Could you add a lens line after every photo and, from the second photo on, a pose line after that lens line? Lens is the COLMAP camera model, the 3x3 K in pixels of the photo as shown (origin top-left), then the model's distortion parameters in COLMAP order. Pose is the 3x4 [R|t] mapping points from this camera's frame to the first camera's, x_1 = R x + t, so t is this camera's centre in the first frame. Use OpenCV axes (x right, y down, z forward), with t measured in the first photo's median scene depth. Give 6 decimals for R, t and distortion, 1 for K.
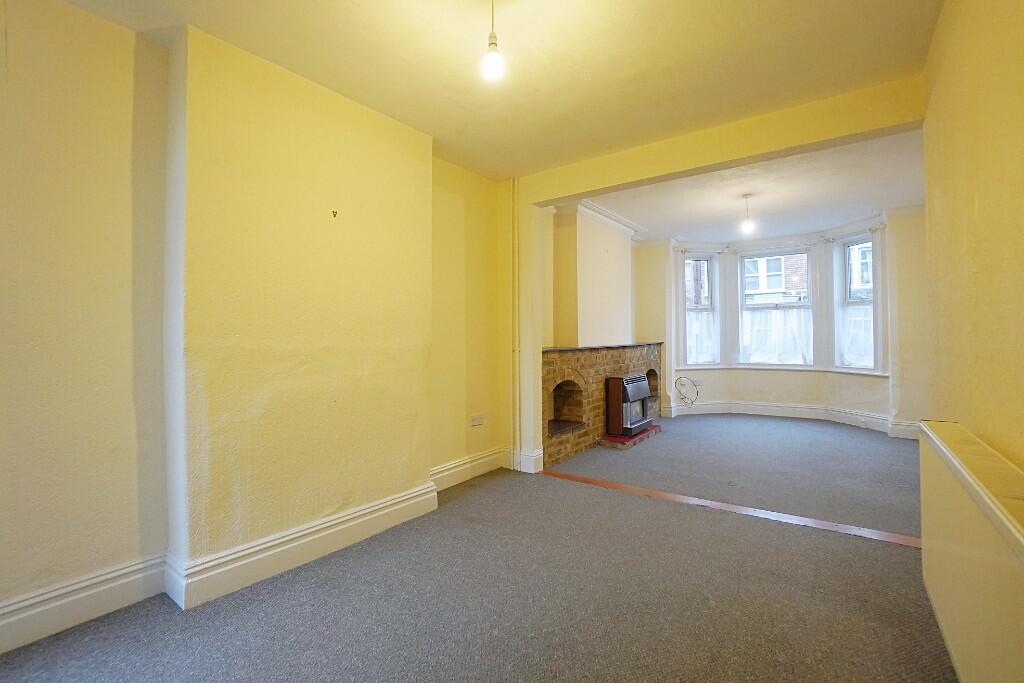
lens RADIAL K [[455.1, 0, 503.8], [0, 455.1, 333.2], [0, 0, 1]] dist [-0.063771, 0.024048]
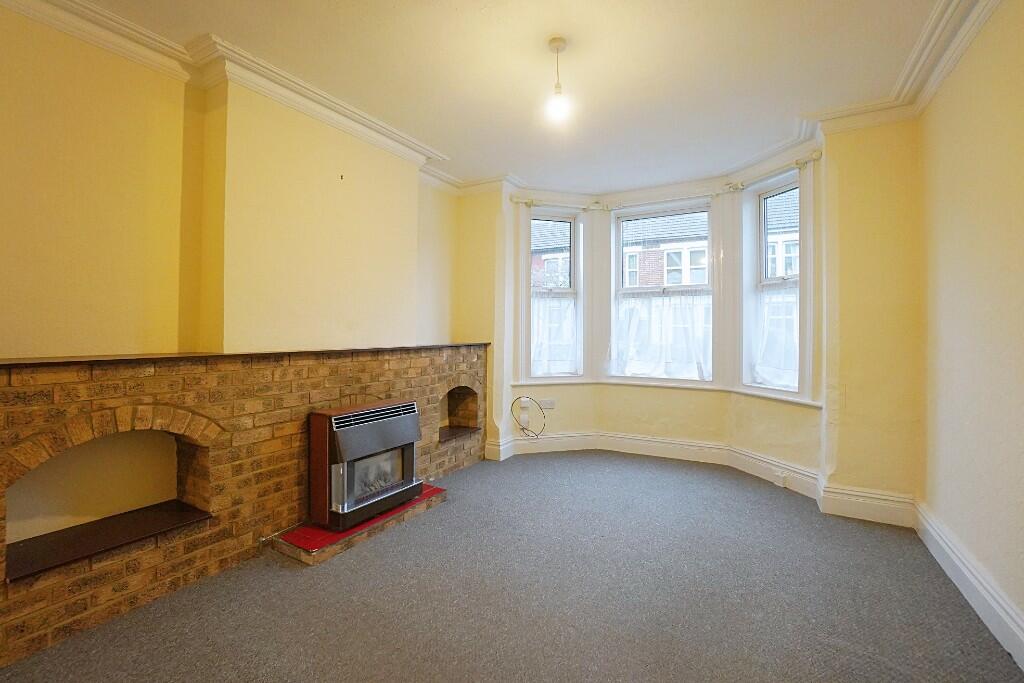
lens RADIAL K [[455.1, 0, 503.8], [0, 455.1, 333.2], [0, 0, 1]] dist [-0.063771, 0.024048]
pose [[0.993181, 0.013613, 0.115789, 0.335195], [-0.014796, 0.999847, 0.009361, -0.000378], [-0.115644, -0.011010, 0.993230, 0.403337]]
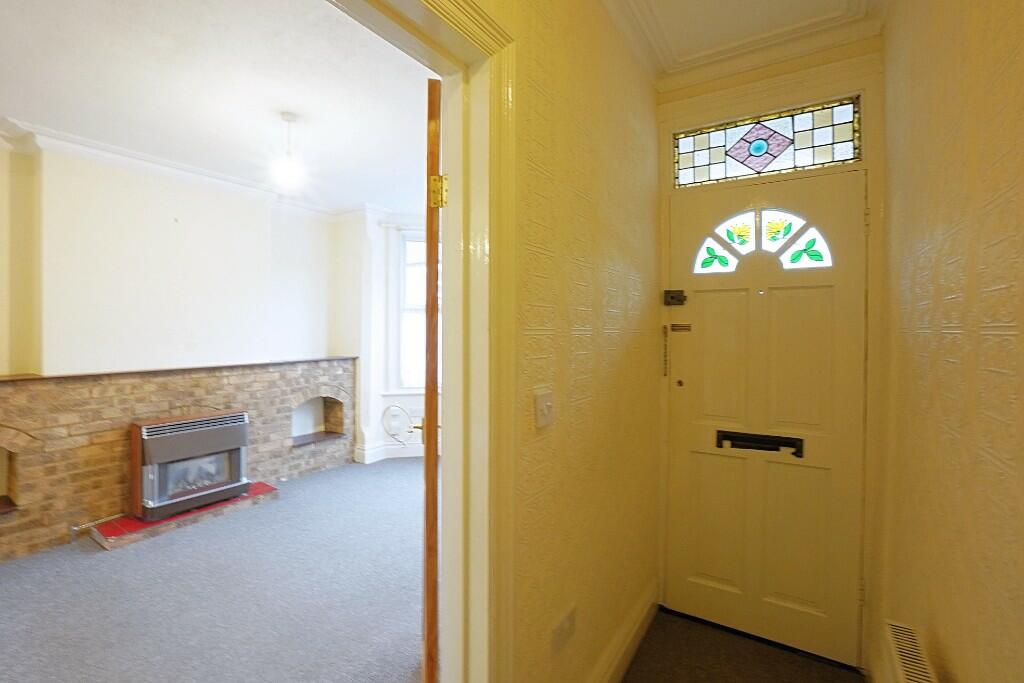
lens RADIAL K [[455.1, 0, 503.8], [0, 455.1, 333.2], [0, 0, 1]] dist [-0.063771, 0.024048]
pose [[0.997515, 0.008883, 0.069890, 0.599966], [-0.009867, 0.999857, 0.013747, -0.032680], [-0.069758, -0.014402, 0.997460, 0.316350]]
